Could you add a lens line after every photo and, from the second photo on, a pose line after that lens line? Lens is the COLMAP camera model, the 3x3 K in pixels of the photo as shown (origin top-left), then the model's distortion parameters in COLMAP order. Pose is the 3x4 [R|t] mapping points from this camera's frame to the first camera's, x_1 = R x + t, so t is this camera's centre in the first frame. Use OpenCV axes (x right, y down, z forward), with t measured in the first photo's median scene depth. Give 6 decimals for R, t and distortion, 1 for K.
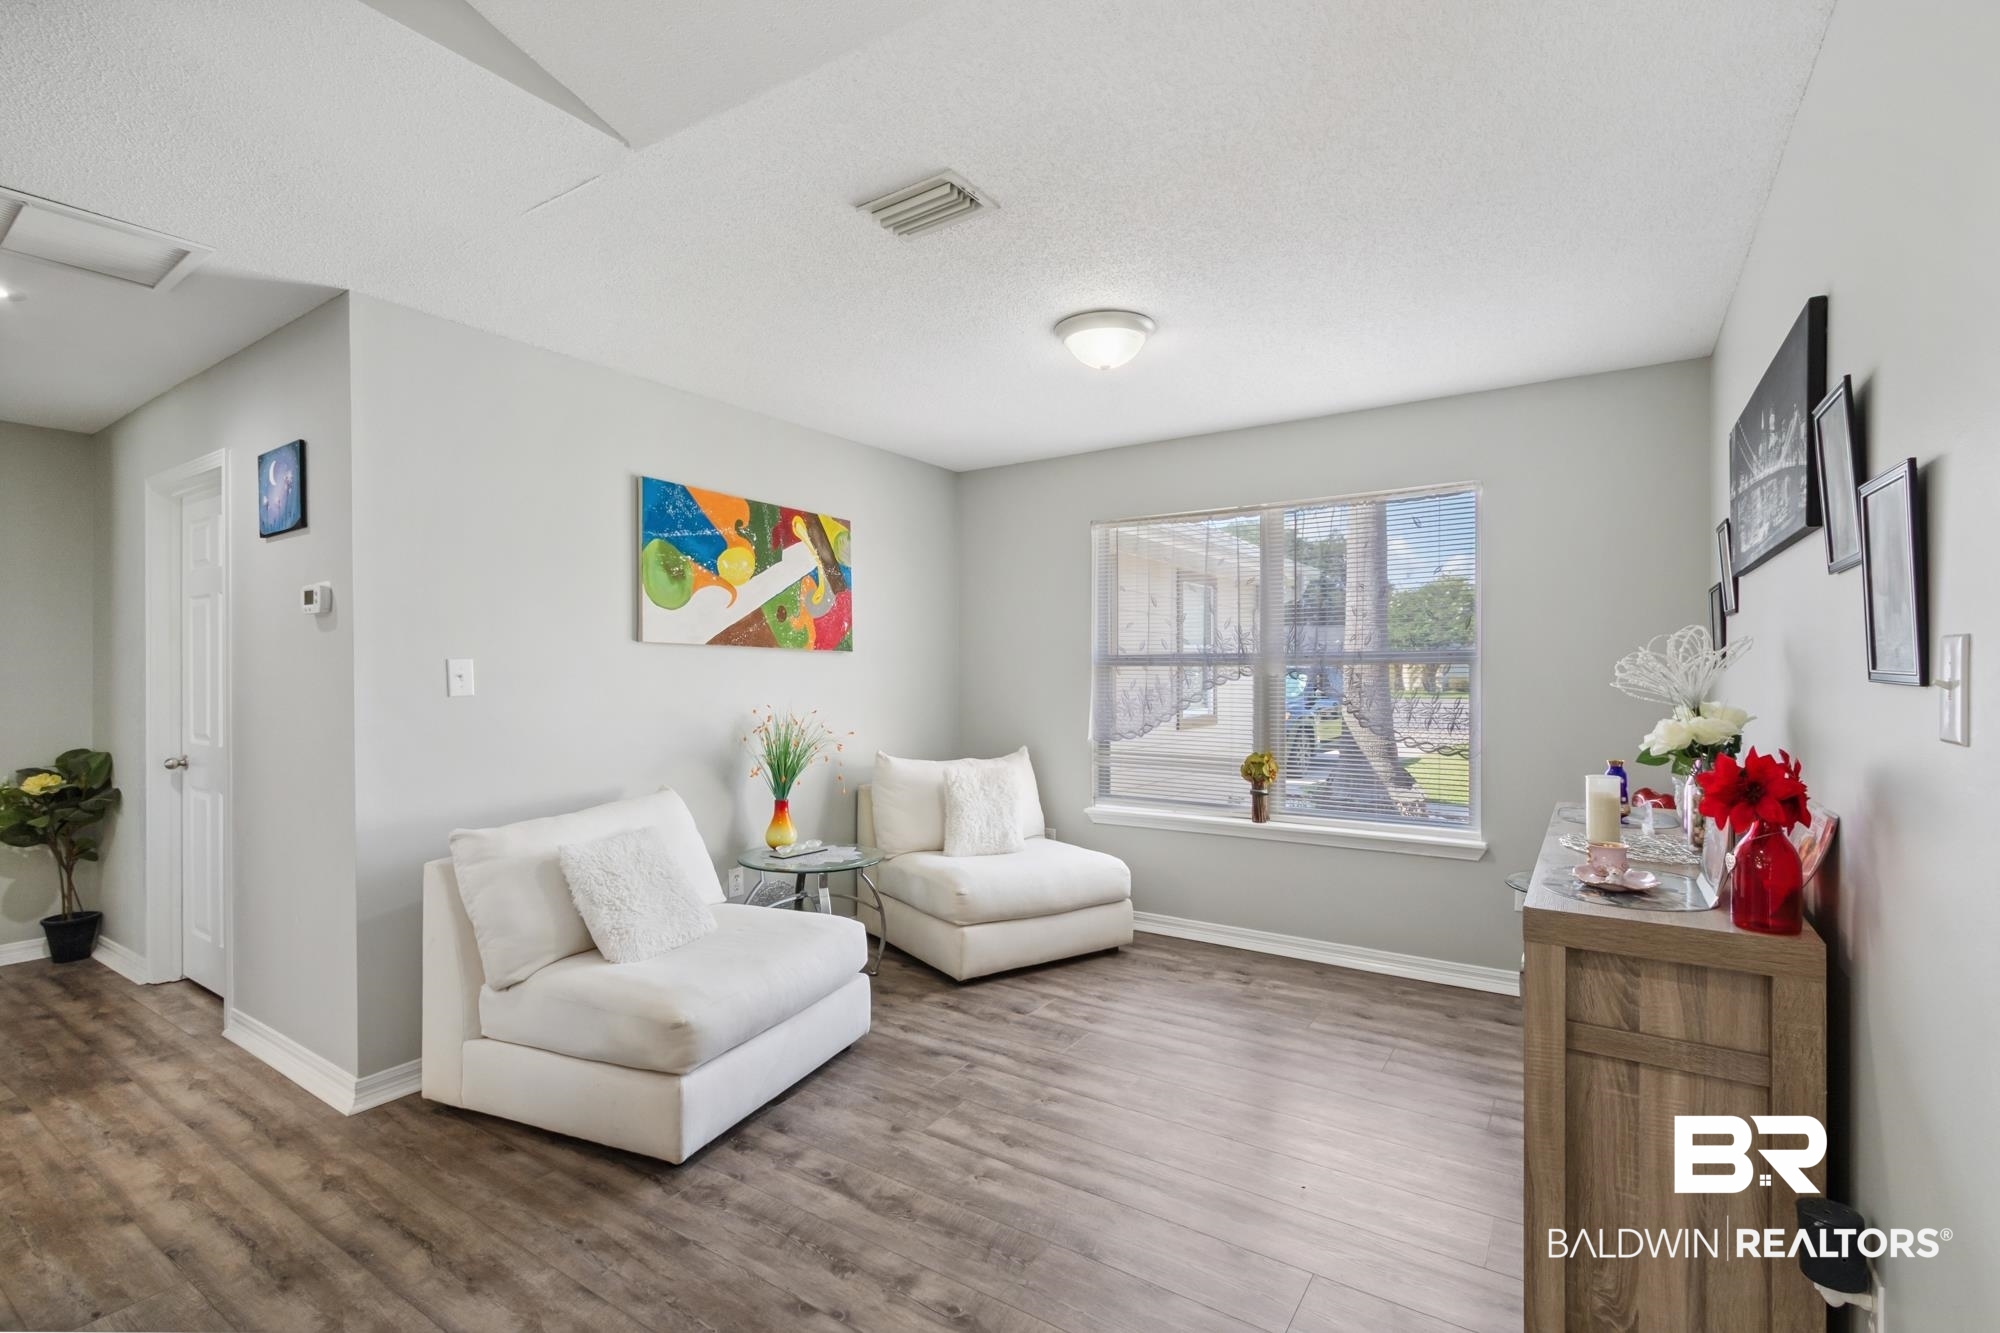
lens RADIAL K [[906.6, 0, 988.5], [0, 906.6, 677.3], [0, 0, 1]] dist [0.003548, -0.000197]
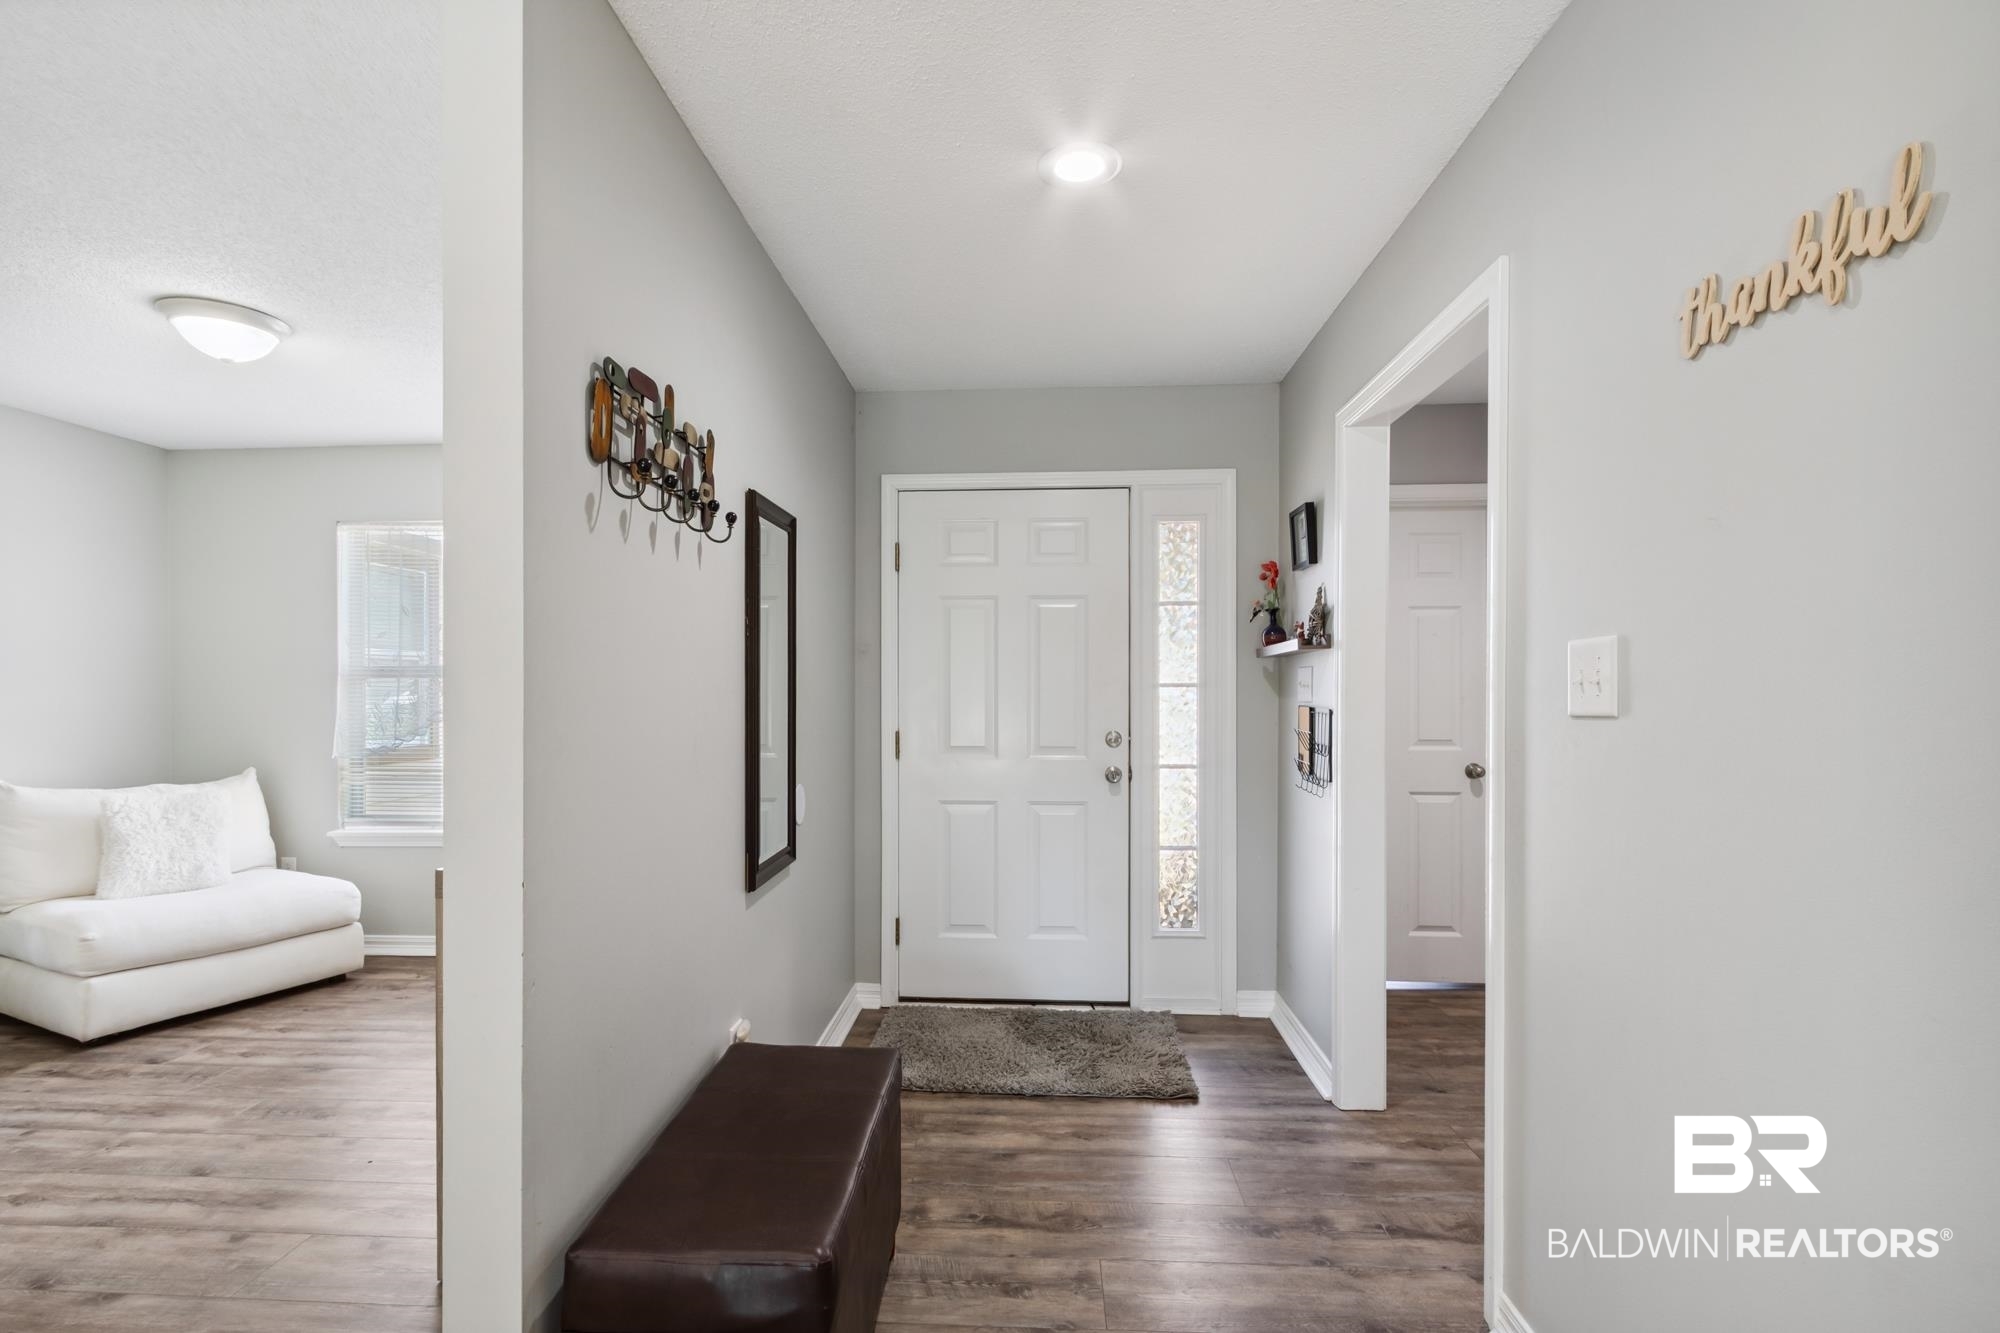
lens RADIAL K [[926.8, 0, 987.7], [0, 926.8, 691.8], [0, 0, 1]] dist [0.003535, 0.000401]
pose [[0.860588, 0.000896, 0.509301, 0.255736], [0.000476, 0.999997, -0.002563, 0.006254], [-0.509301, 0.002448, 0.860585, -0.194747]]
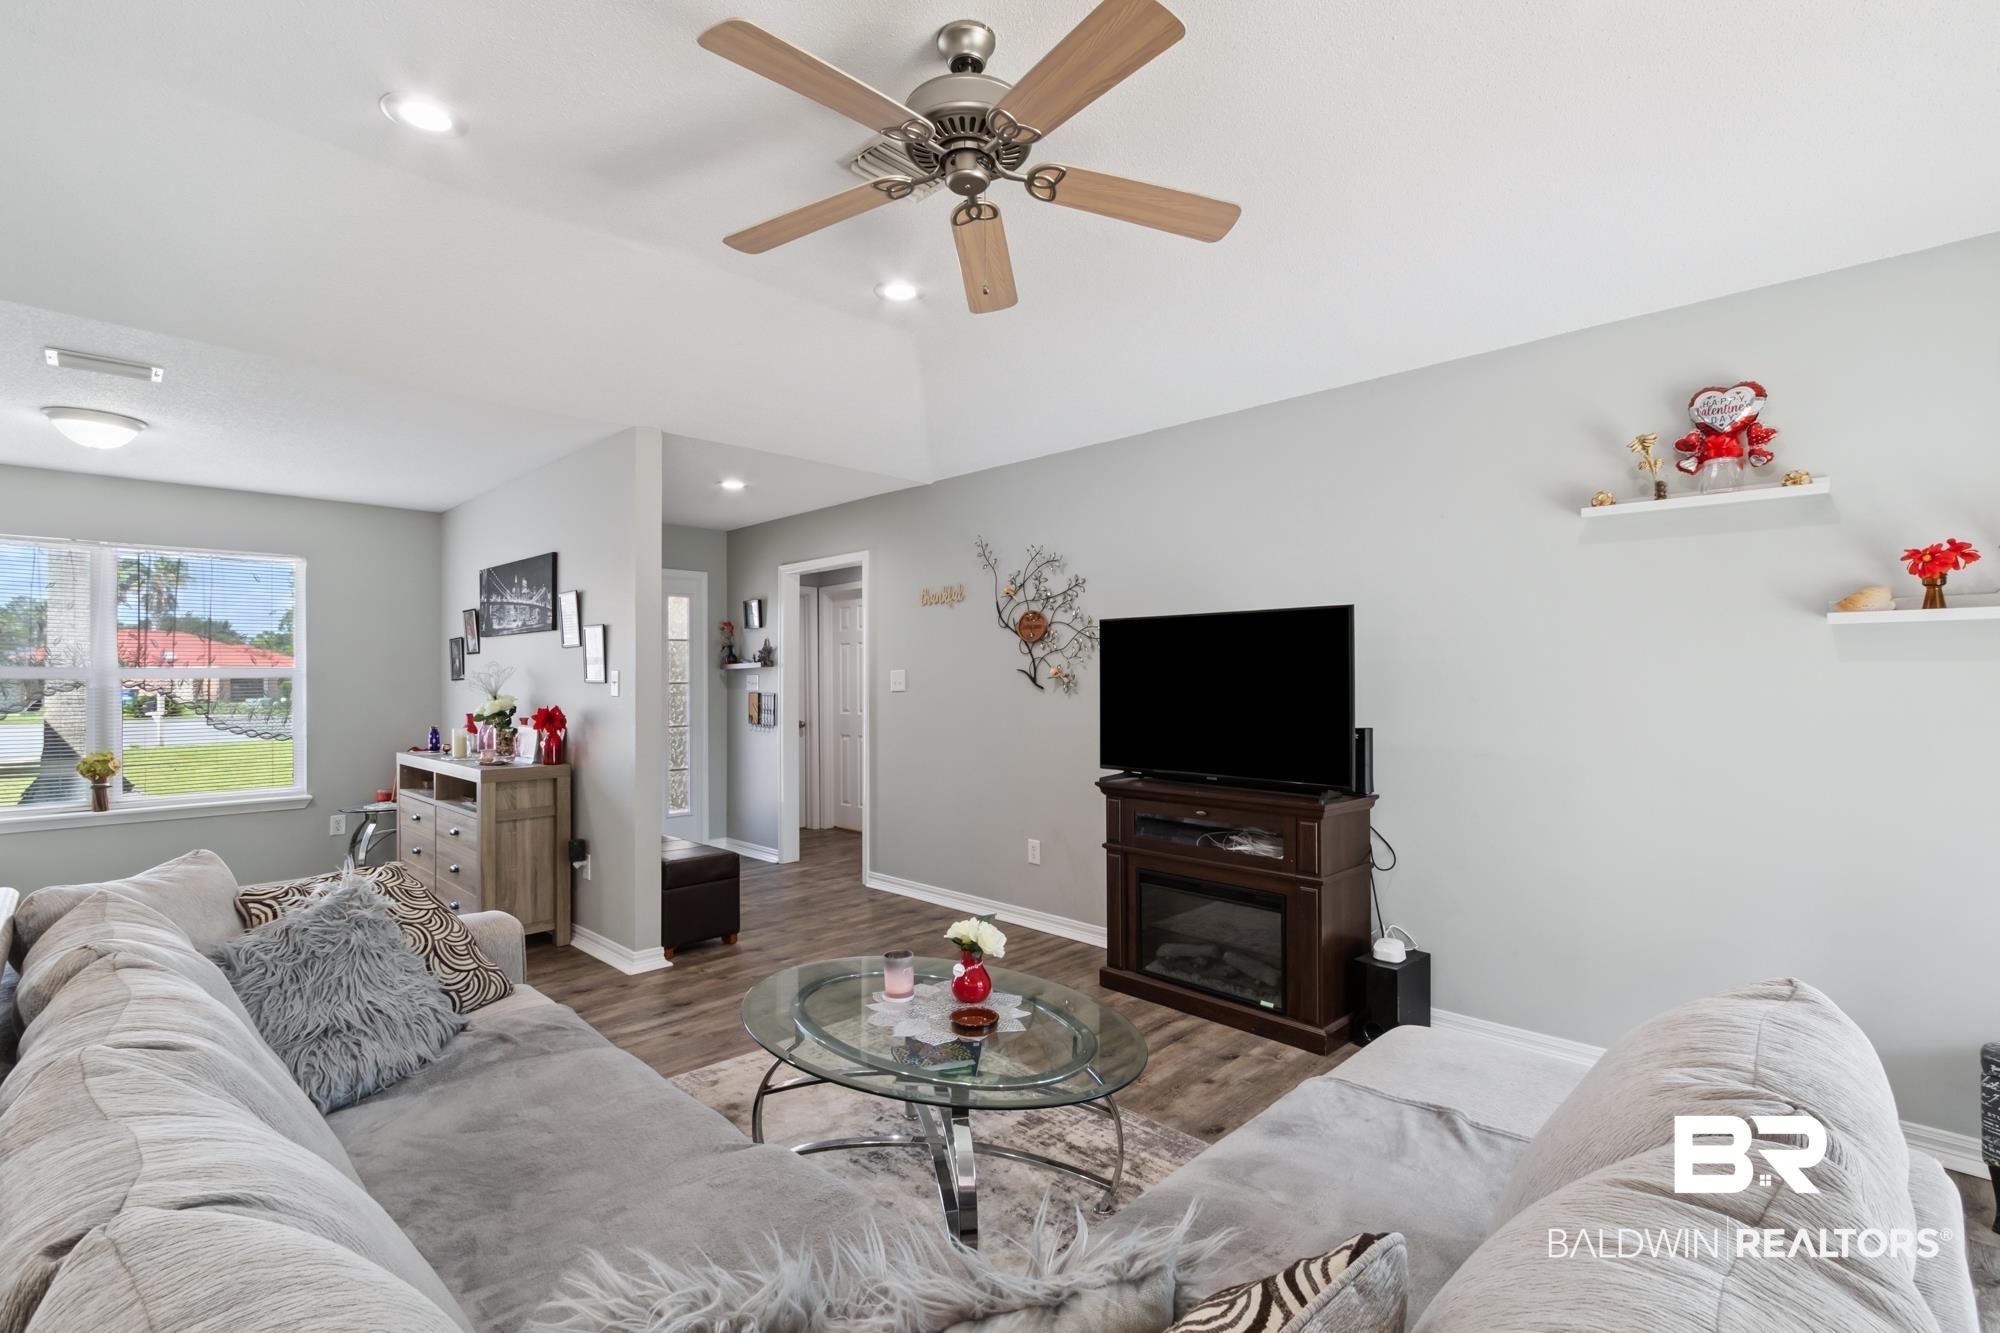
lens RADIAL K [[906.6, 0, 988.5], [0, 906.6, 677.3], [0, 0, 1]] dist [0.003548, -0.000197]
pose [[0.183317, 0.007616, 0.983024, -0.738041], [0.010652, 0.999896, -0.009733, 0.011075], [-0.982996, 0.012256, 0.183216, -0.395691]]
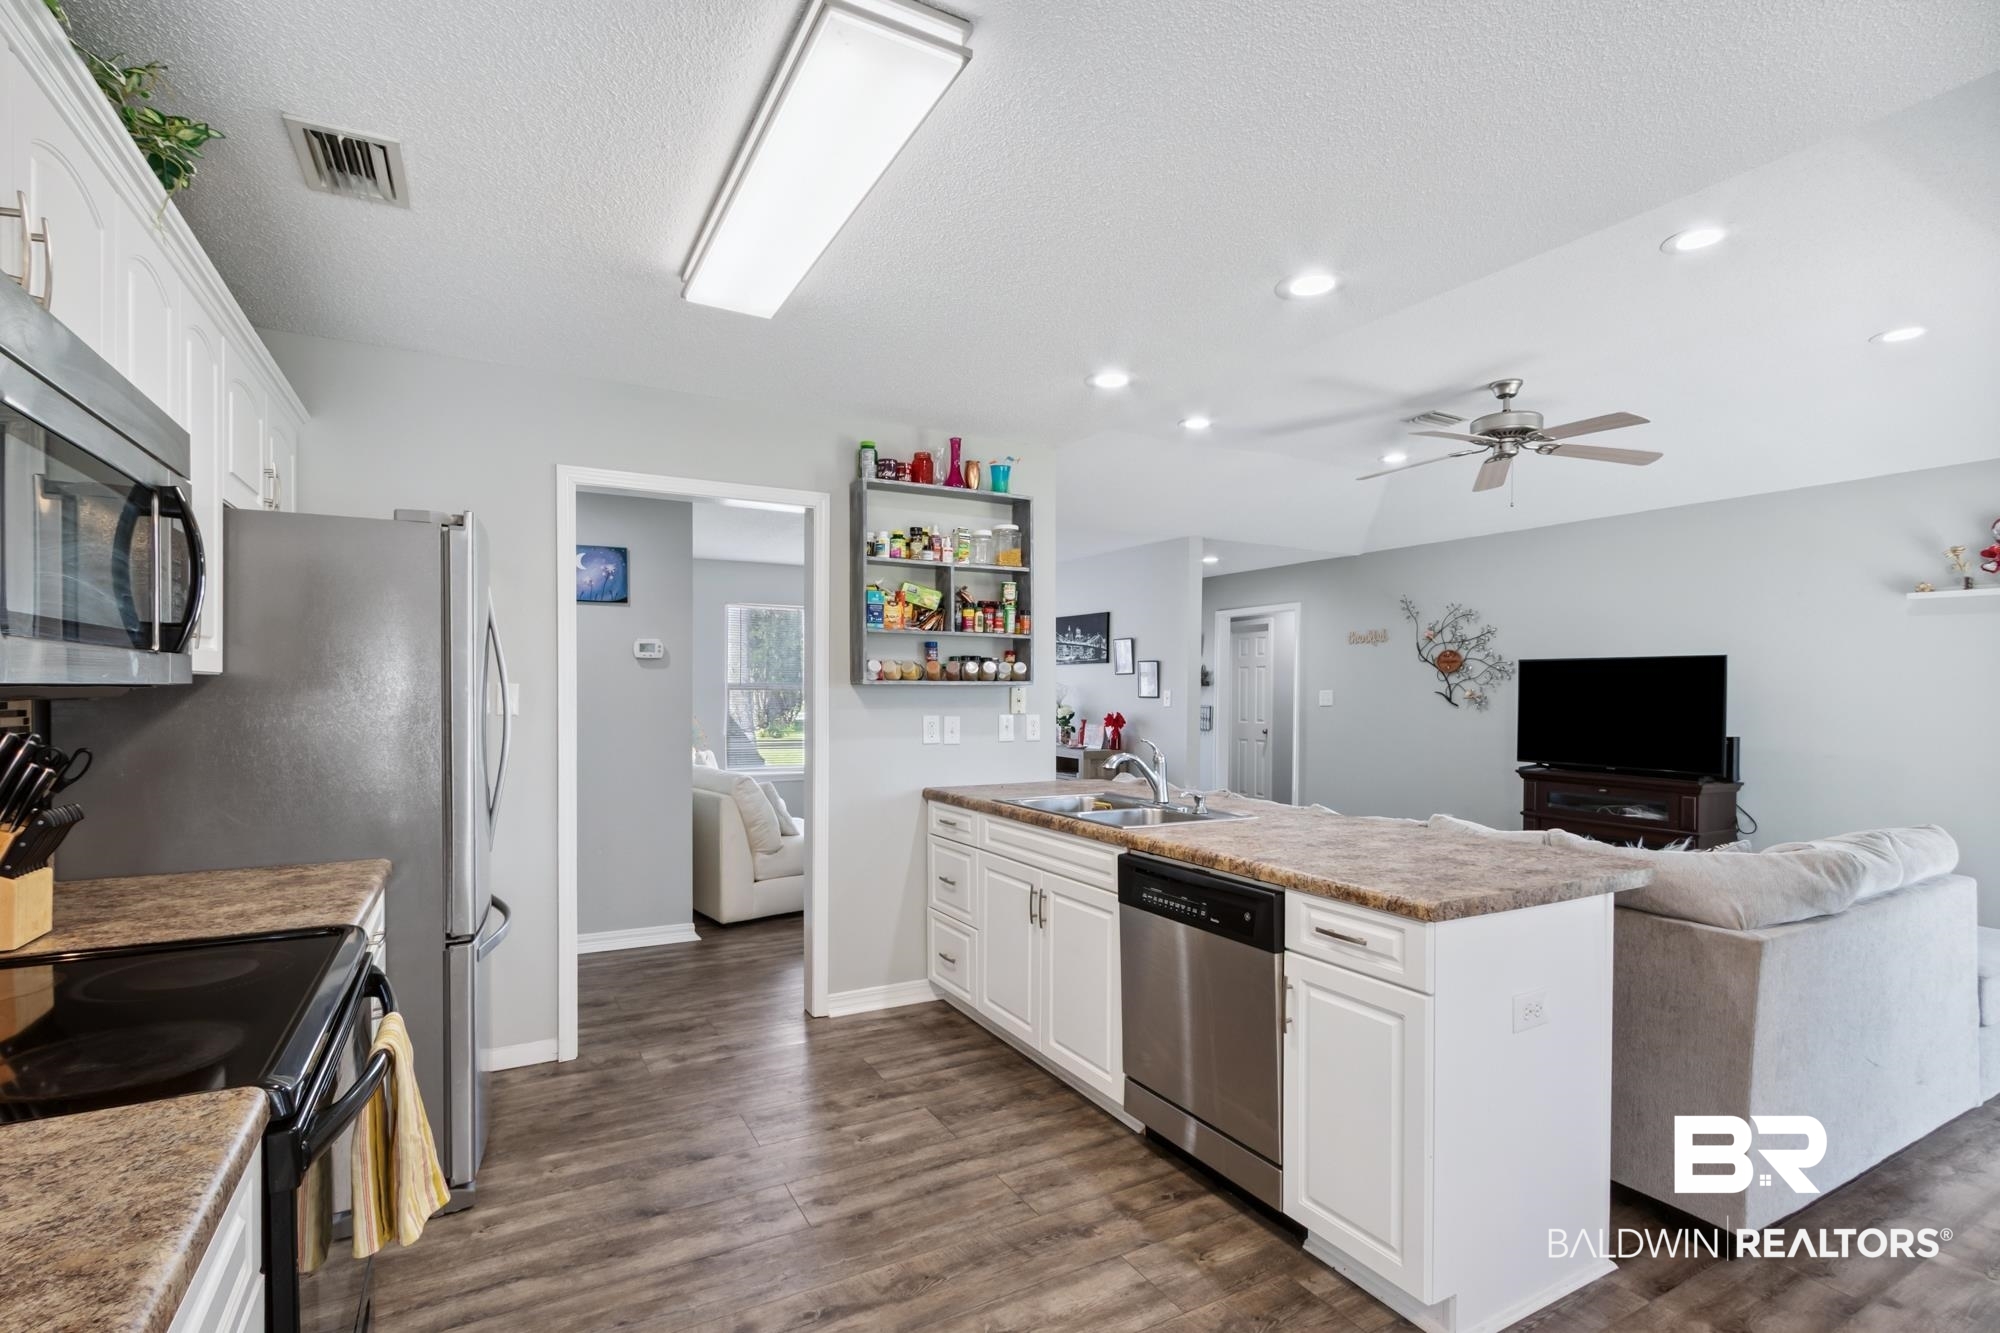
lens RADIAL K [[926.8, 0, 987.7], [0, 926.8, 691.8], [0, 0, 1]] dist [0.003535, 0.000401]
pose [[0.447267, 0.008259, 0.894363, -1.493923], [-0.003556, 0.999966, -0.007455, 0.004198], [-0.894394, 0.000154, 0.447281, -0.228320]]
